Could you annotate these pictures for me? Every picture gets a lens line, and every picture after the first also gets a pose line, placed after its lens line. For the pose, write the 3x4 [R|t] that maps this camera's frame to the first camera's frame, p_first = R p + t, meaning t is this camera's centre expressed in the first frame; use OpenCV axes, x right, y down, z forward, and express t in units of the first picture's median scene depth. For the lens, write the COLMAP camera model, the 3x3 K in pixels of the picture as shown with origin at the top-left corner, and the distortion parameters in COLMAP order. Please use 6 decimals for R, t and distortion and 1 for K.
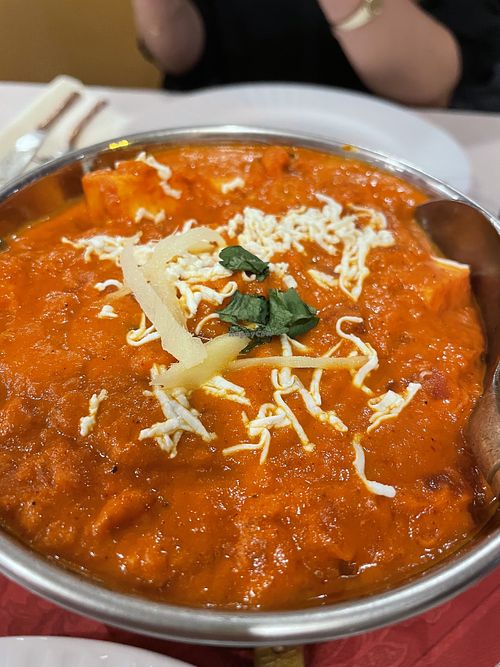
lens RADIAL K [[524.9, 0, 247.9], [0, 524.9, 332.9], [0, 0, 1]] dist [0.056178, -0.133996]
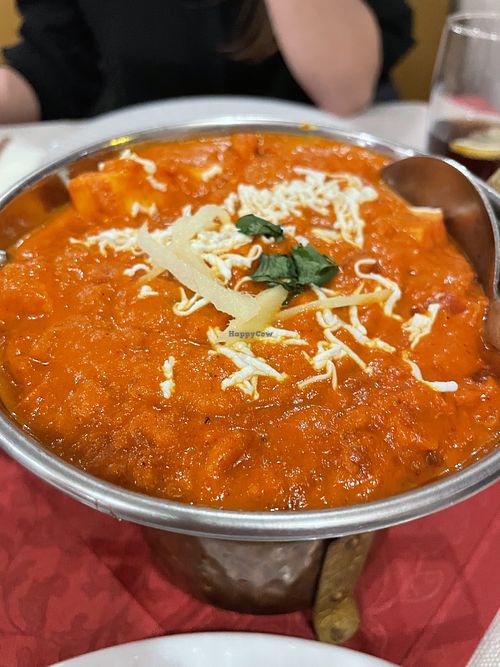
lens RADIAL K [[524.9, 0, 247.9], [0, 524.9, 332.9], [0, 0, 1]] dist [0.056178, -0.133996]
pose [[0.971097, -0.179996, 0.156753, -0.248016], [0.186077, 0.982219, -0.024905, 0.102819], [-0.149483, 0.053354, 0.987324, -0.054666]]
